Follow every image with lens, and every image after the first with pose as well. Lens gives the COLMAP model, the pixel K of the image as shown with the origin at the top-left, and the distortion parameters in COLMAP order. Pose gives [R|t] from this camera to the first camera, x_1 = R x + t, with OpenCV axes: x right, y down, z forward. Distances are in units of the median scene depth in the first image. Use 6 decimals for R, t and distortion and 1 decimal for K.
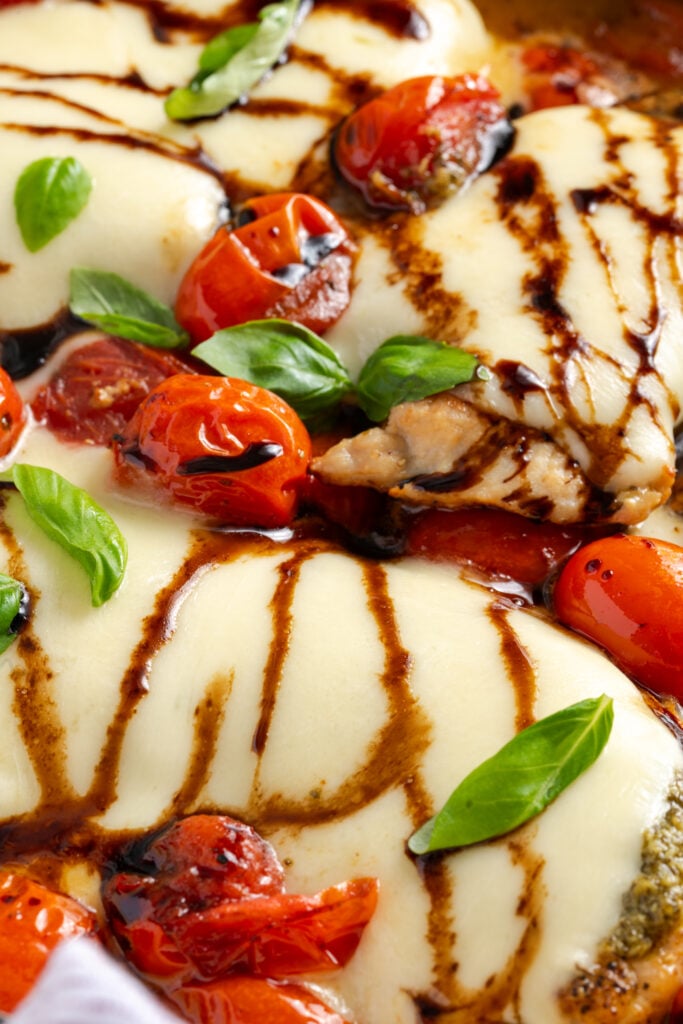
lens RADIAL K [[3961.2, 0, 341.5], [0, 3961.2, 512.0], [0, 0, 1]] dist [0.010915, -2.533722]
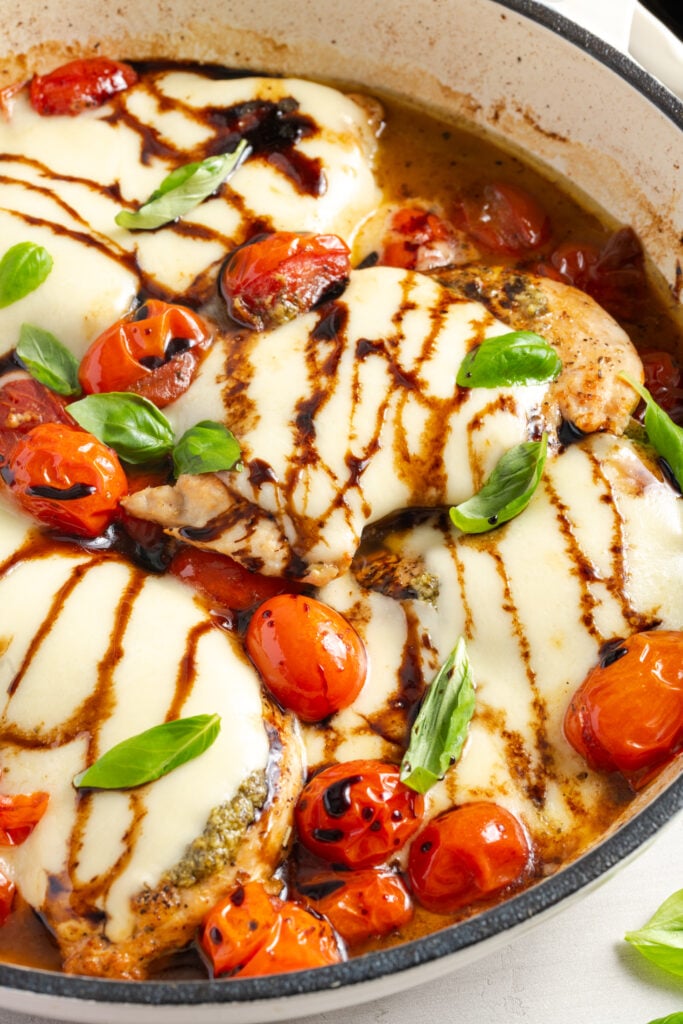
lens RADIAL K [[3961.2, 0, 341.5], [0, 3961.2, 512.0], [0, 0, 1]] dist [0.010915, -2.533722]
pose [[0.952776, 0.217628, -0.211792, 0.393307], [-0.181796, 0.967415, 0.176236, -0.289315], [0.243244, -0.129410, 0.961293, -0.430737]]
